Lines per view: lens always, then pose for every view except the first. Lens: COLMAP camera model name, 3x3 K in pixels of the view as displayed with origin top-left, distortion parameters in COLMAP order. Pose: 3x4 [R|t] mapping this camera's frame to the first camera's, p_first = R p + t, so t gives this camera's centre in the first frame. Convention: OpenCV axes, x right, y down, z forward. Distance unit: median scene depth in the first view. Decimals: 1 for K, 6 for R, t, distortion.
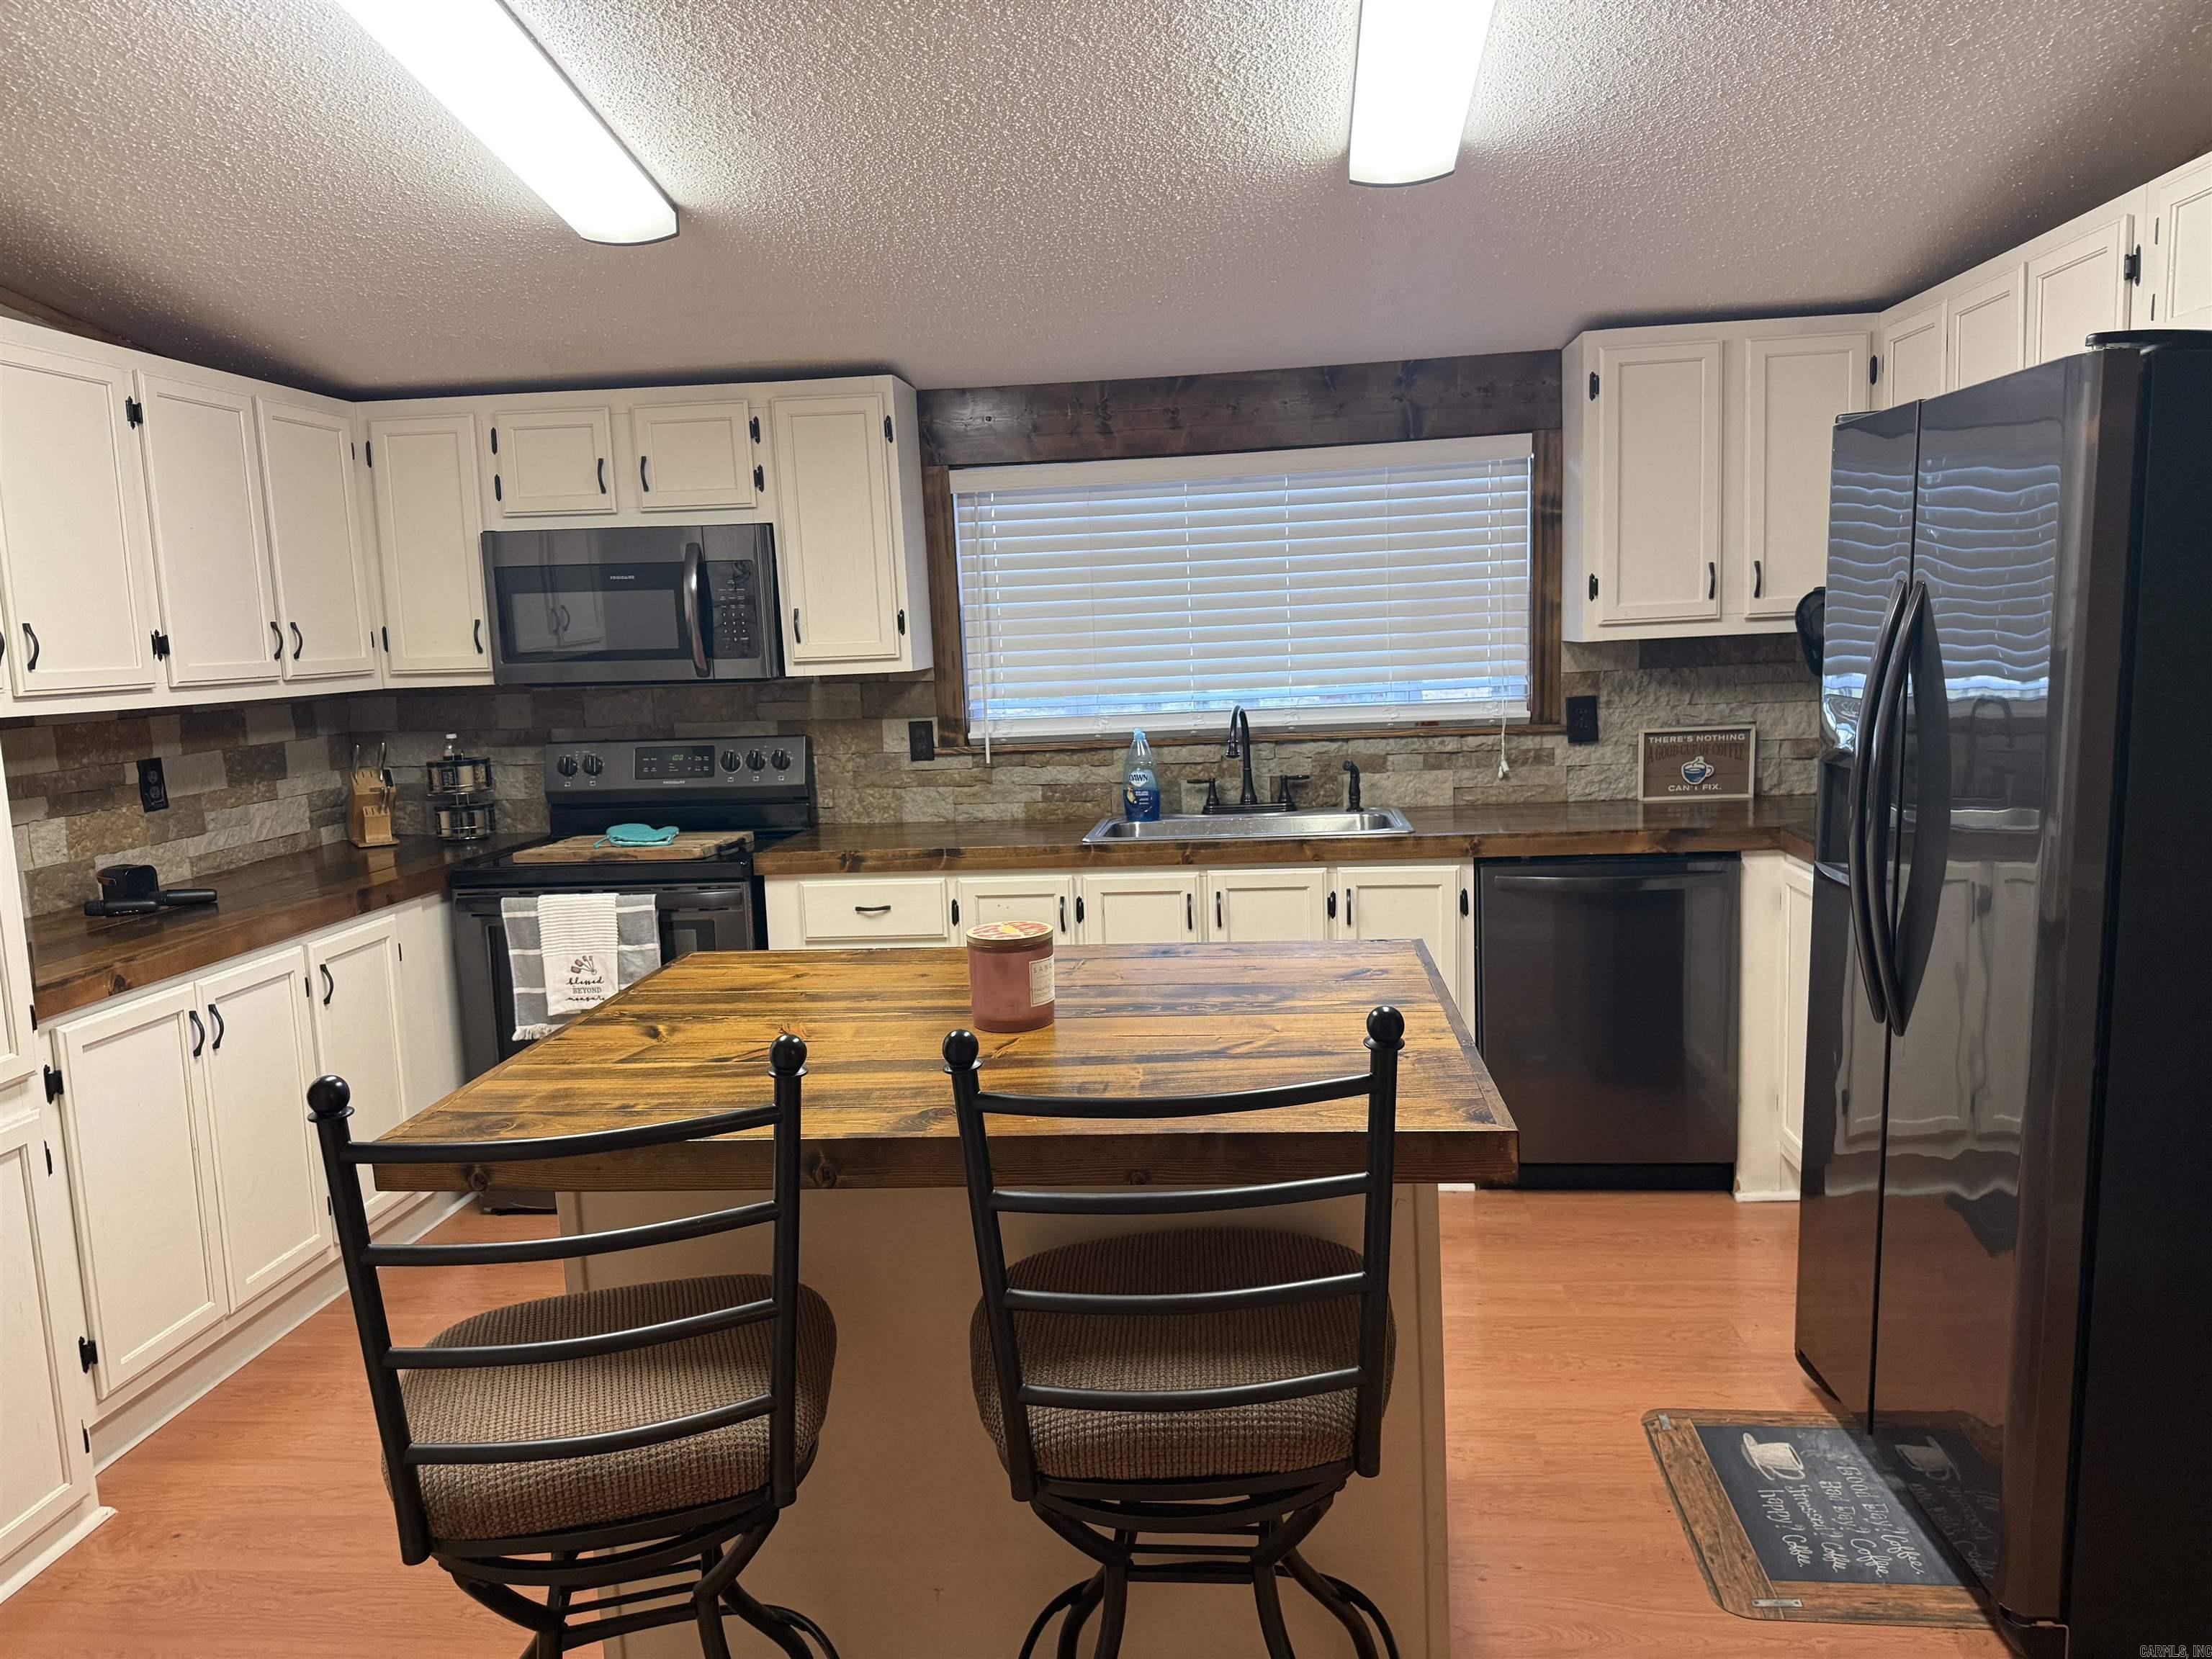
lens RADIAL K [[1533.6, 0, 1106.0], [0, 1533.6, 829.5], [0, 0, 1]] dist [0.154127, -0.236387]
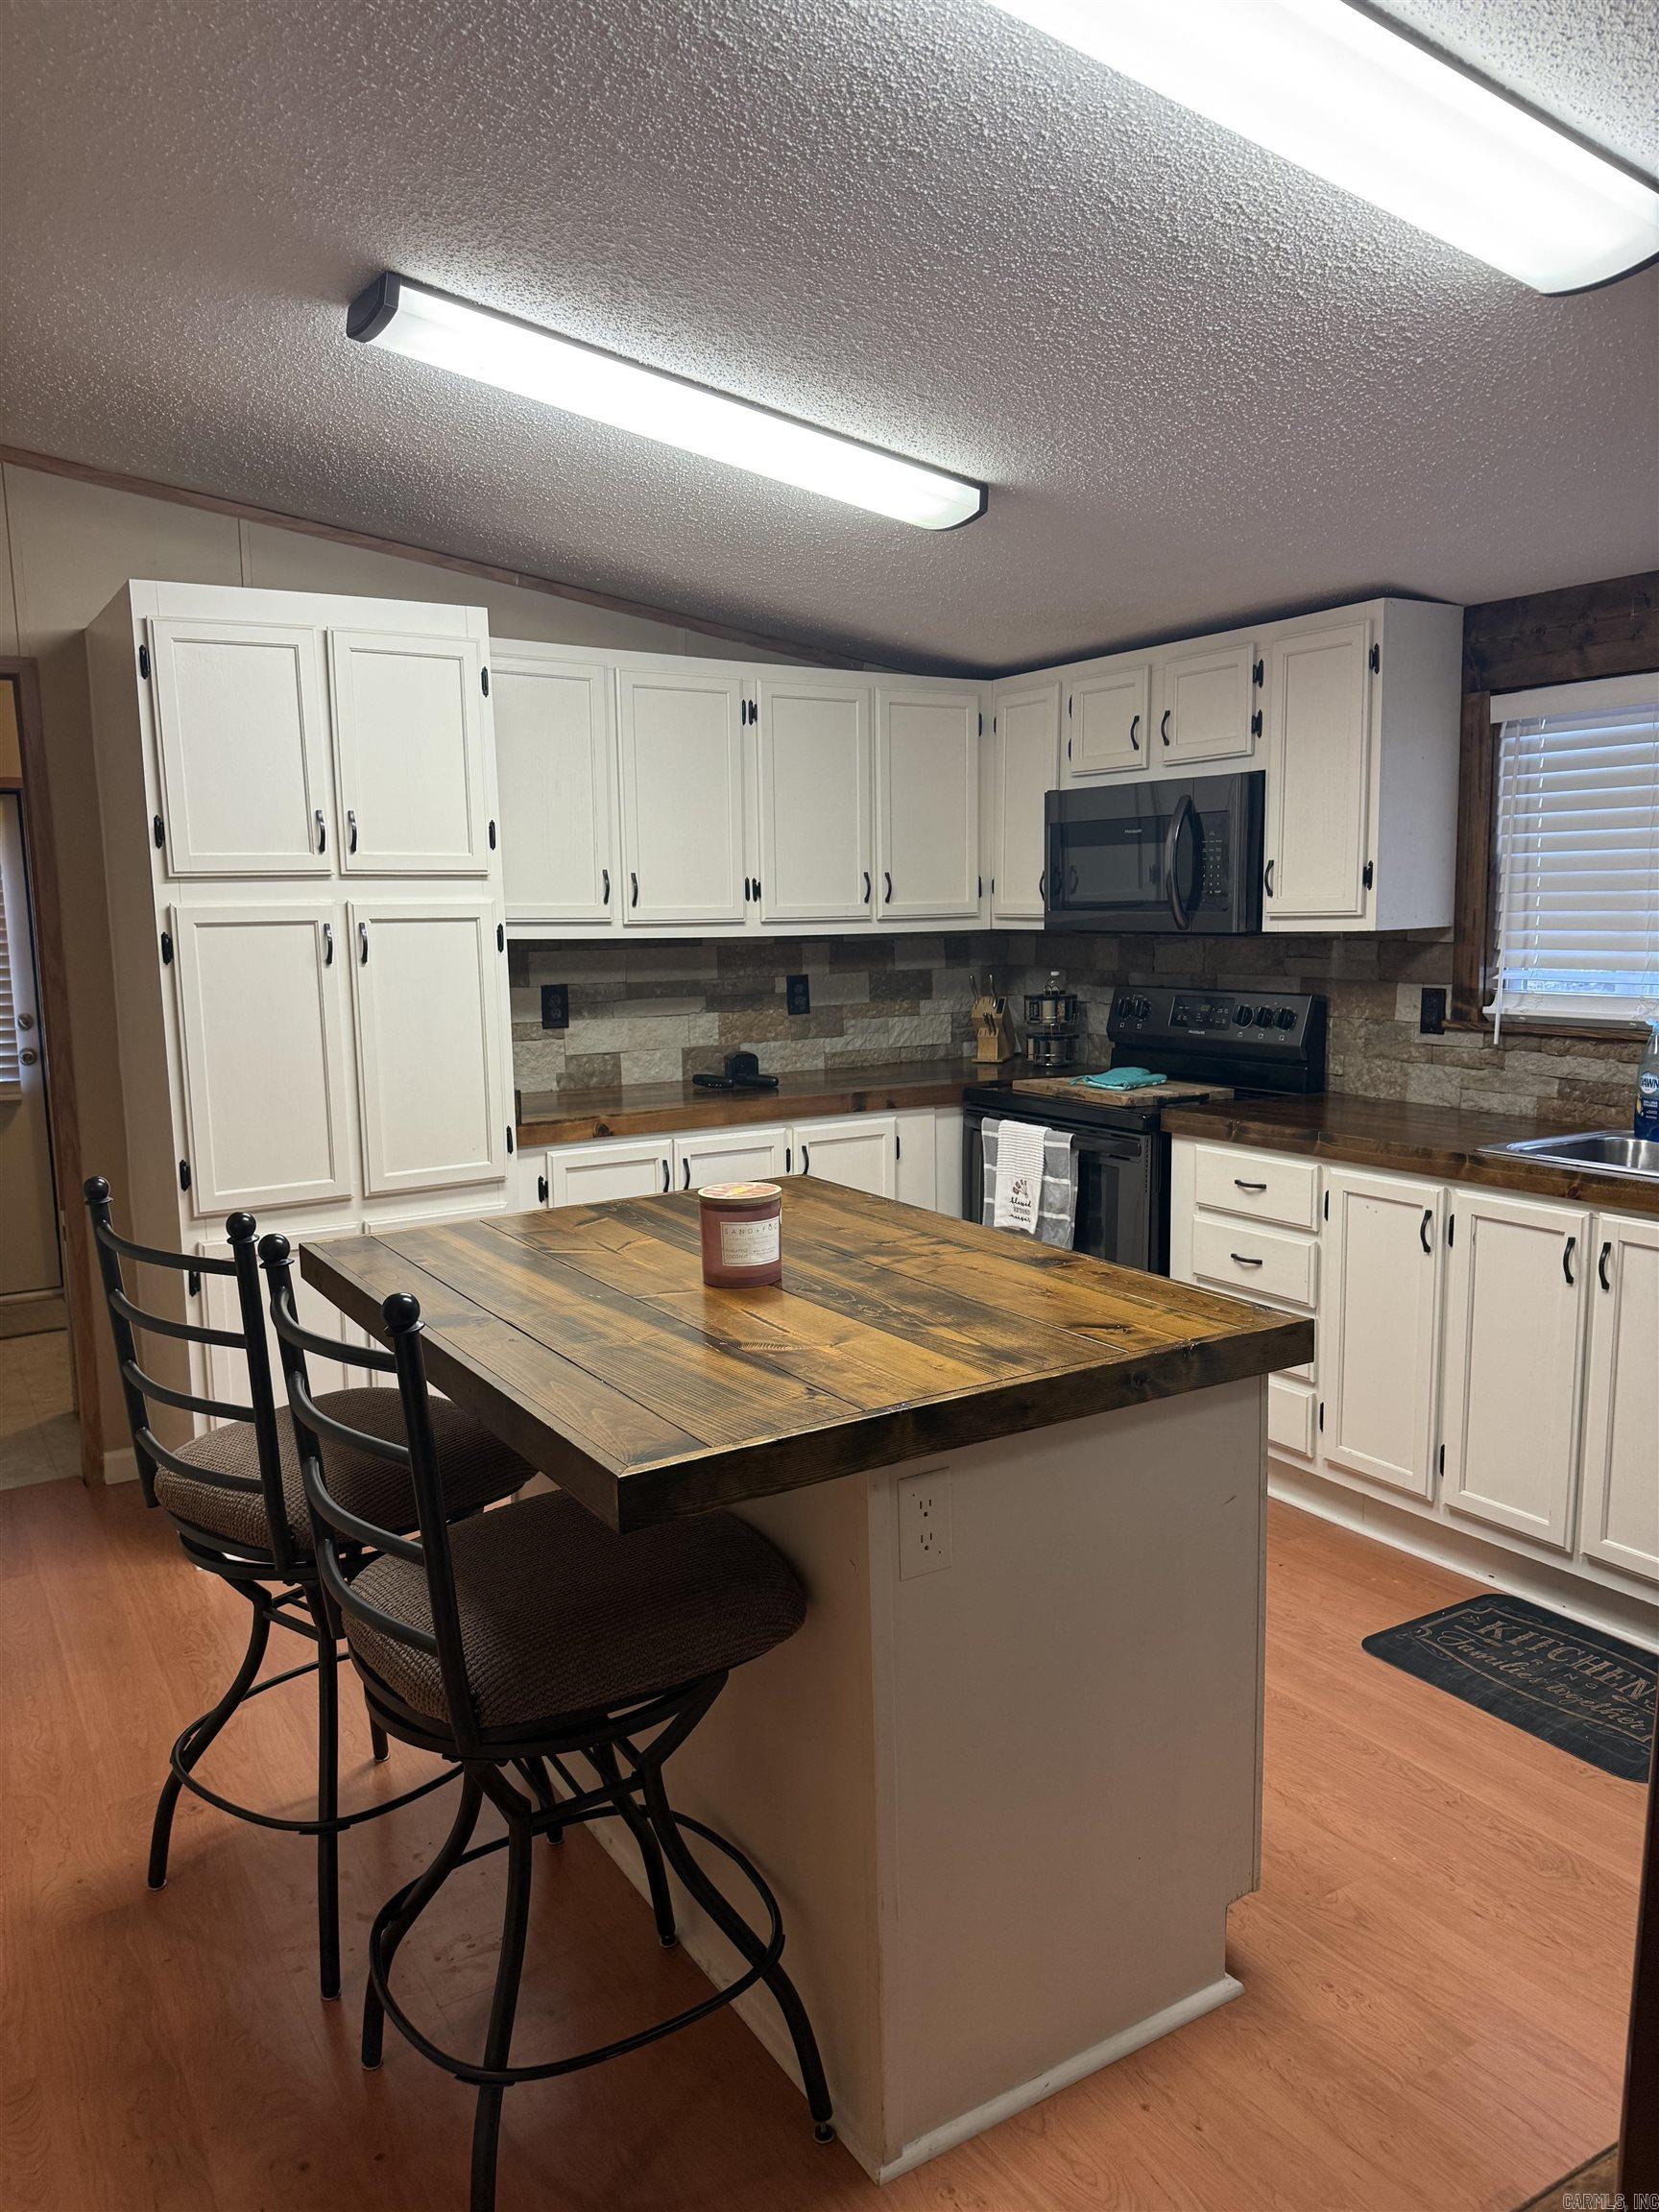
lens RADIAL K [[1533.6, 0, 829.5], [0, 1533.6, 1106.0], [0, 0, 1]] dist [0.154127, -0.236387]
pose [[0.618179, 0.135562, -0.774259, 0.385877], [-0.112898, 0.990116, 0.083216, -0.042327], [0.777887, 0.035970, 0.627374, 0.196344]]
